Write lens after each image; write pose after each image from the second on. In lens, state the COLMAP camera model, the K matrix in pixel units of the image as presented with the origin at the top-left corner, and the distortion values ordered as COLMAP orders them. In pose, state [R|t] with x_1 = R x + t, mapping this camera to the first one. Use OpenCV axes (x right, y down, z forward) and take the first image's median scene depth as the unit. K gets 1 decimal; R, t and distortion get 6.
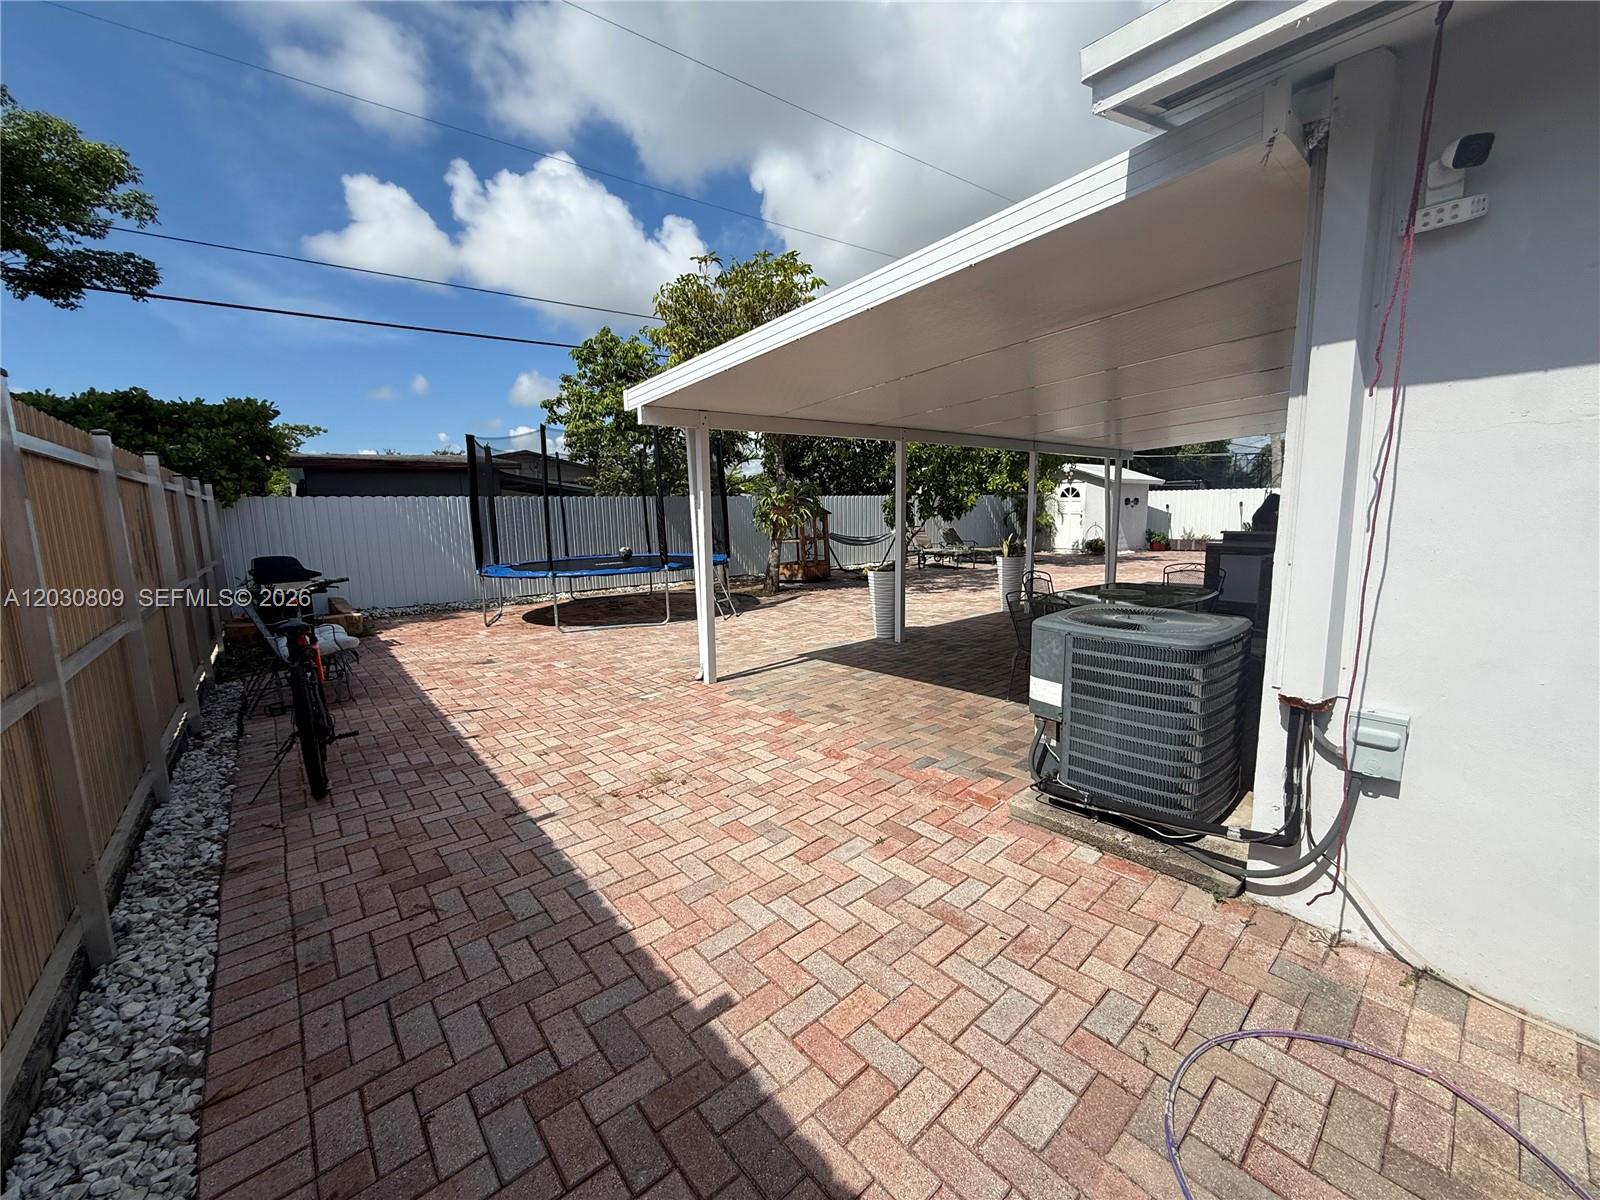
lens RADIAL K [[639.9, 0, 798.1], [0, 639.9, 600.3], [0, 0, 1]] dist [-0.000047, -0.000007]
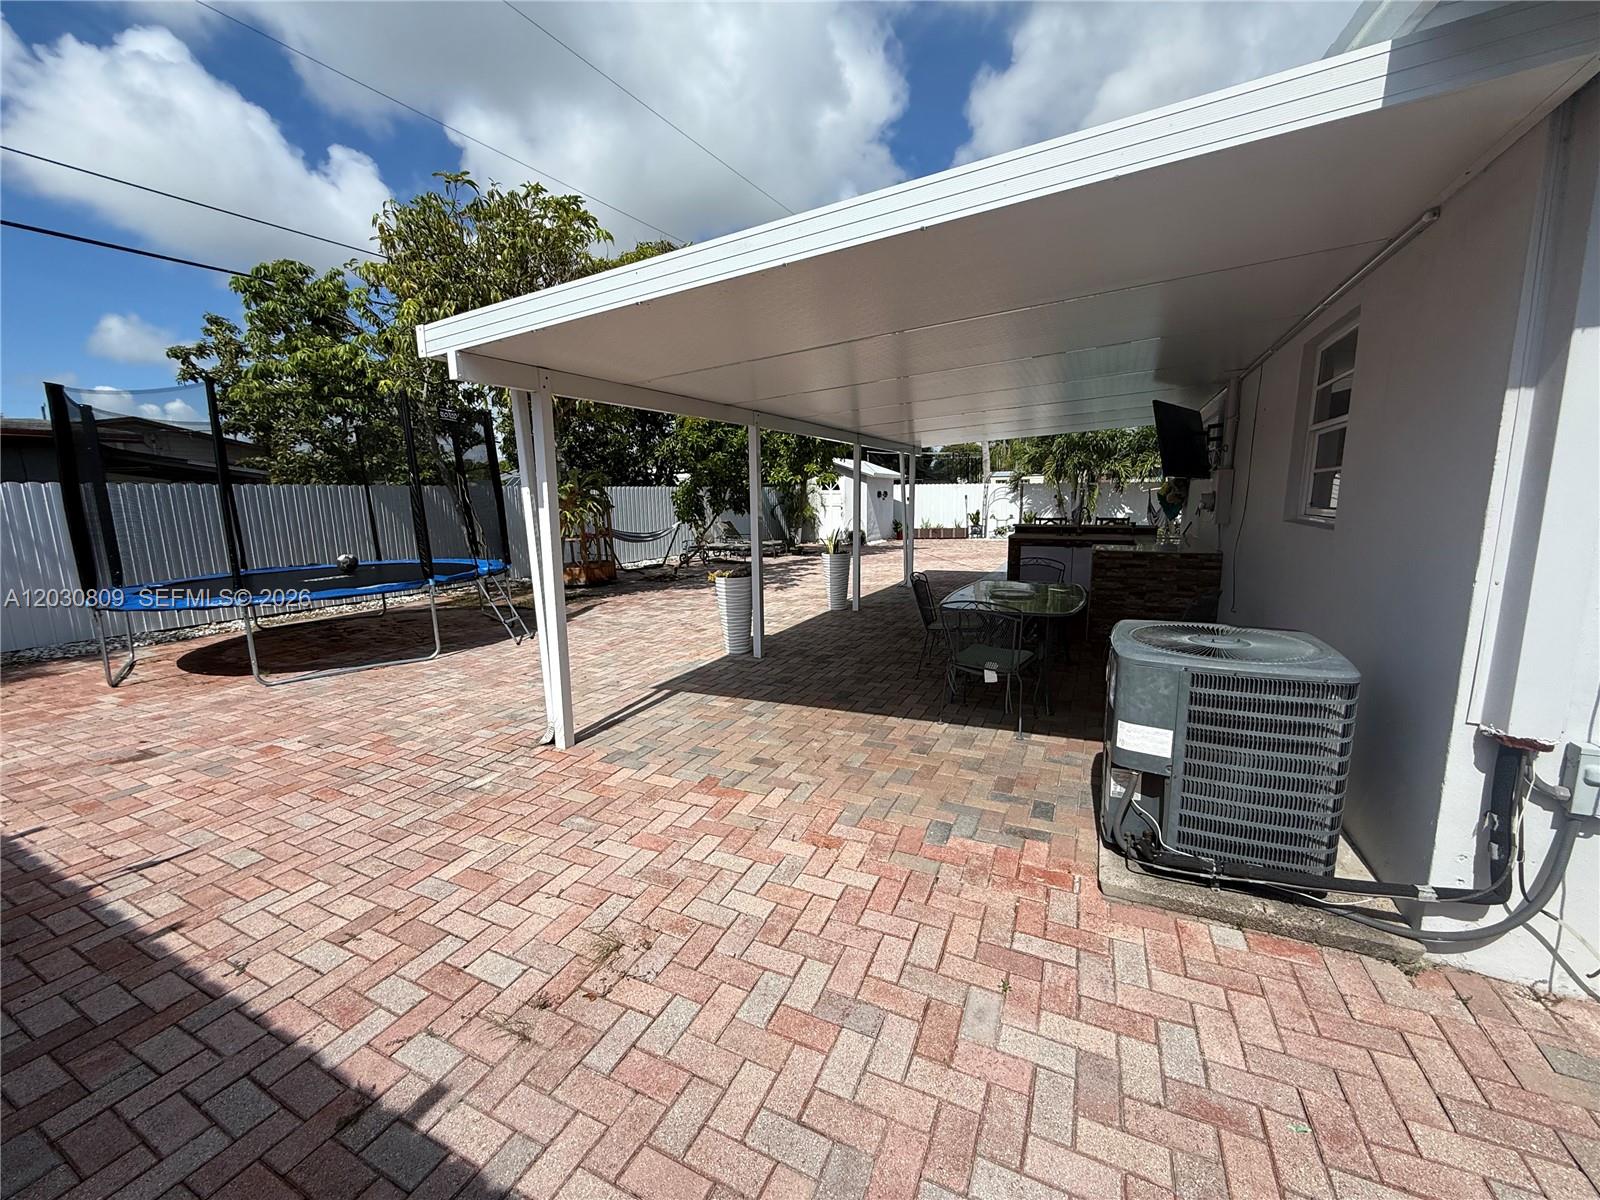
lens RADIAL K [[639.9, 0, 801.0], [0, 639.9, 598.7], [0, 0, 1]] dist [-0.000047, -0.000007]
pose [[0.916021, -0.059204, 0.396738, -0.194453], [0.054393, 0.998246, 0.023377, -0.047279], [-0.397426, 0.000166, 0.917634, 0.255870]]
